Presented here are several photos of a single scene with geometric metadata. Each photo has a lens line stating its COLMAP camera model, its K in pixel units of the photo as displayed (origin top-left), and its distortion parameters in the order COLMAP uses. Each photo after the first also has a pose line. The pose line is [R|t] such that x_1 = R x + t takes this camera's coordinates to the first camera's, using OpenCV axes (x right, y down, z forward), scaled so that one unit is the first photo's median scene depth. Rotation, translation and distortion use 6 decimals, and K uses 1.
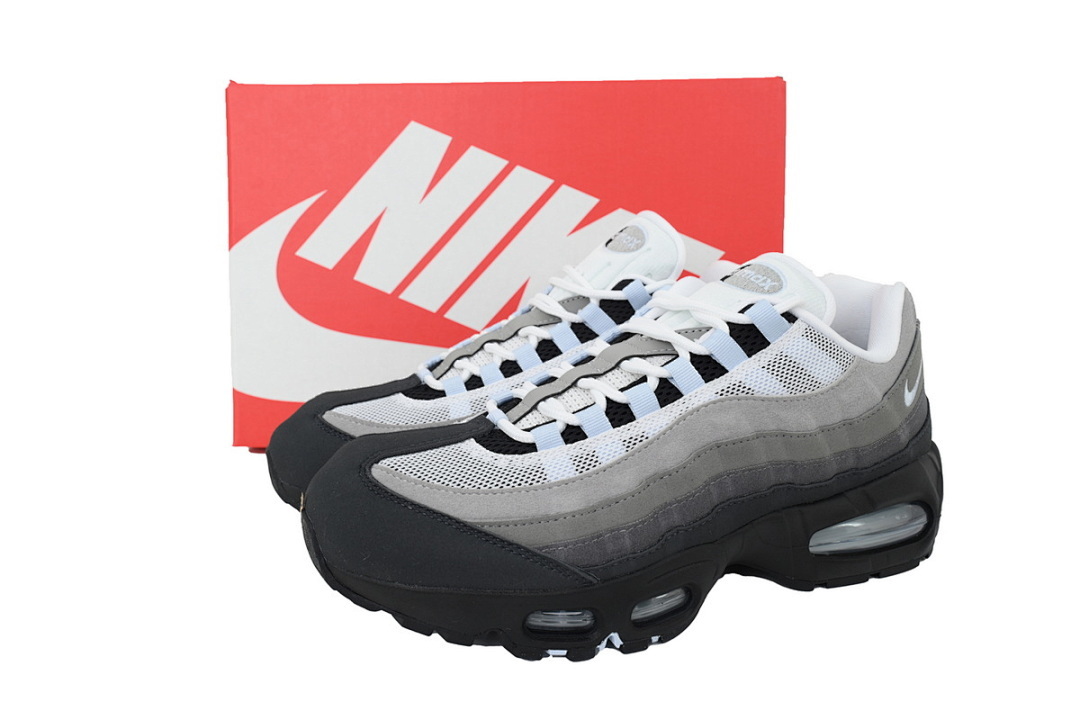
lens RADIAL K [[849.1, 0, 540.0], [0, 849.1, 360.0], [0, 0, 1]] dist [-0.000182, -0.001829]
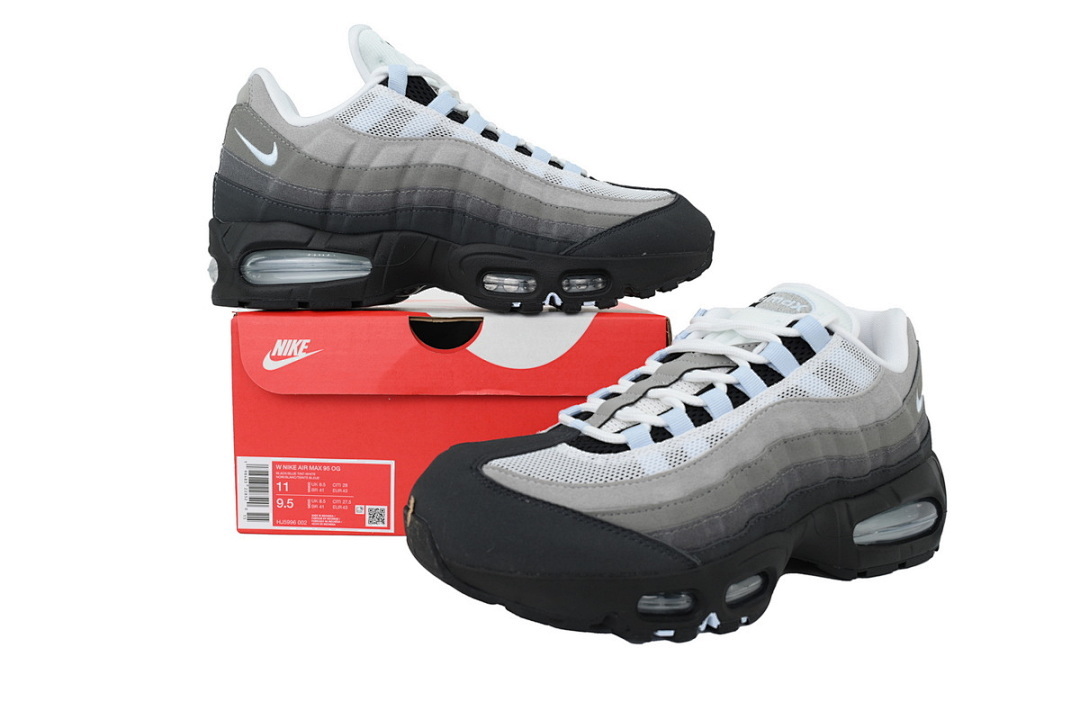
lens RADIAL K [[849.1, 0, 540.0], [0, 849.1, 360.0], [0, 0, 1]] dist [-0.000182, -0.001829]
pose [[0.988123, -0.011294, 0.153251, -0.278247], [0.027922, 0.993889, -0.106790, 0.104132], [-0.151108, 0.109801, 0.982400, -0.063594]]
